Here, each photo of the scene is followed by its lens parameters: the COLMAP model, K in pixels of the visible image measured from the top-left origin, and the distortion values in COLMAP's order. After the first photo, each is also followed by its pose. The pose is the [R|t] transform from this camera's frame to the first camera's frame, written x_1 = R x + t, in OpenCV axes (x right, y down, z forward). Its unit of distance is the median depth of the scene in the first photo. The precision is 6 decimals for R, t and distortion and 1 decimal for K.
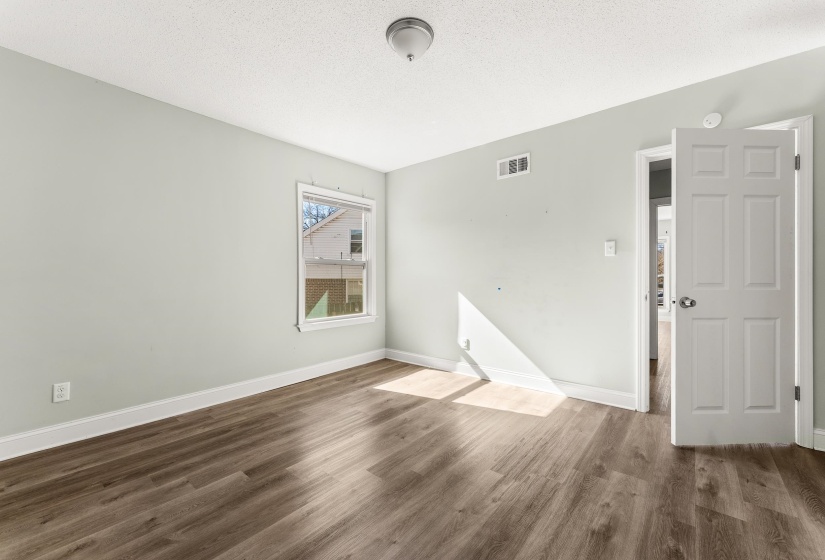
lens RADIAL K [[332.2, 0, 414.0], [0, 332.2, 280.1], [0, 0, 1]] dist [0.000215, 0.000081]
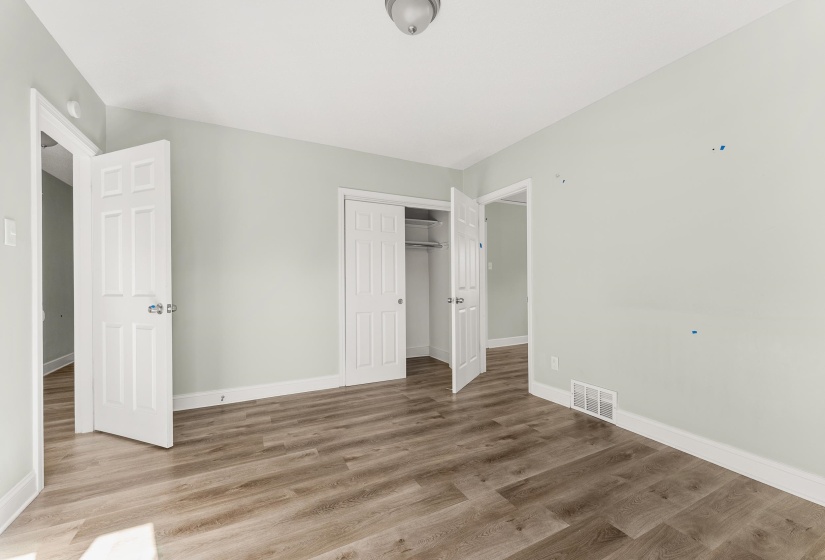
lens RADIAL K [[332.2, 0, 414.0], [0, 332.2, 280.1], [0, 0, 1]] dist [0.000215, 0.000081]
pose [[-0.920399, 0.013049, 0.390763, -0.393825], [0.011357, 0.999913, -0.006641, -0.008526], [-0.390816, -0.001674, -0.920467, 2.017915]]
